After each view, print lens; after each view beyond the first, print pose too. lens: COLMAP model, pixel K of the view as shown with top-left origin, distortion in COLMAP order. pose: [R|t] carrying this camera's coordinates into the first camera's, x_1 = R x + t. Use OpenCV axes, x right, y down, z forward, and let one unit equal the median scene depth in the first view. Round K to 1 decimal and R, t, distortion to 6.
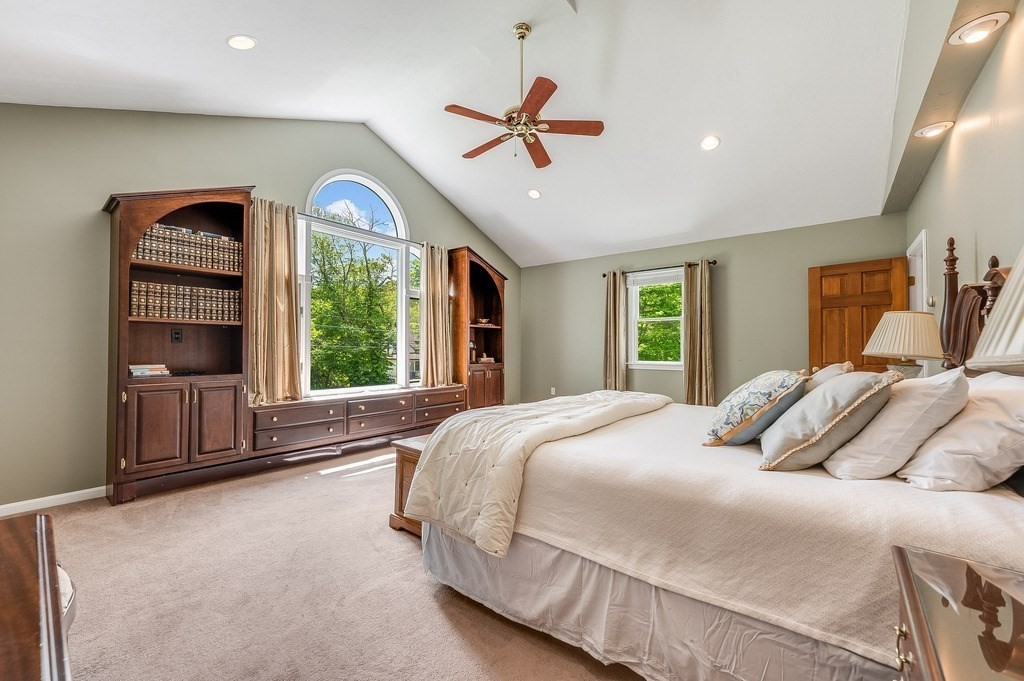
lens RADIAL K [[408.9, 0, 509.7], [0, 408.9, 345.1], [0, 0, 1]] dist [0.004658, 0.000646]
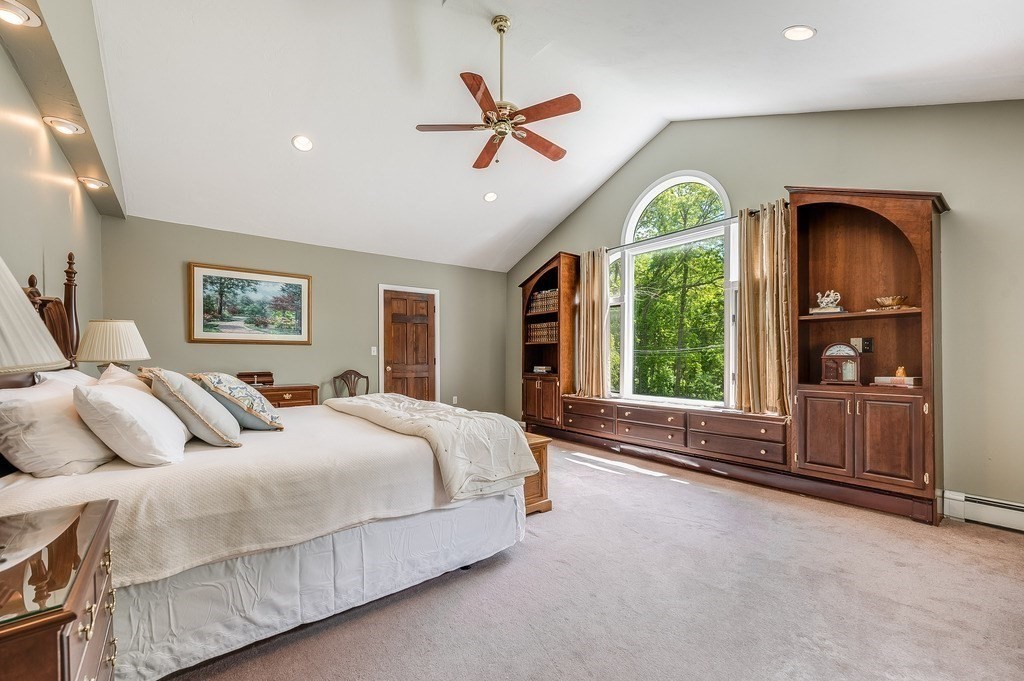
lens RADIAL K [[408.9, 0, 505.7], [0, 408.9, 358.6], [0, 0, 1]] dist [0.004658, 0.000646]
pose [[-0.218652, 0.002372, -0.975800, 0.744285], [0.010858, 0.999941, -0.000002, 0.007272], [0.975742, -0.010596, -0.218665, 0.934840]]
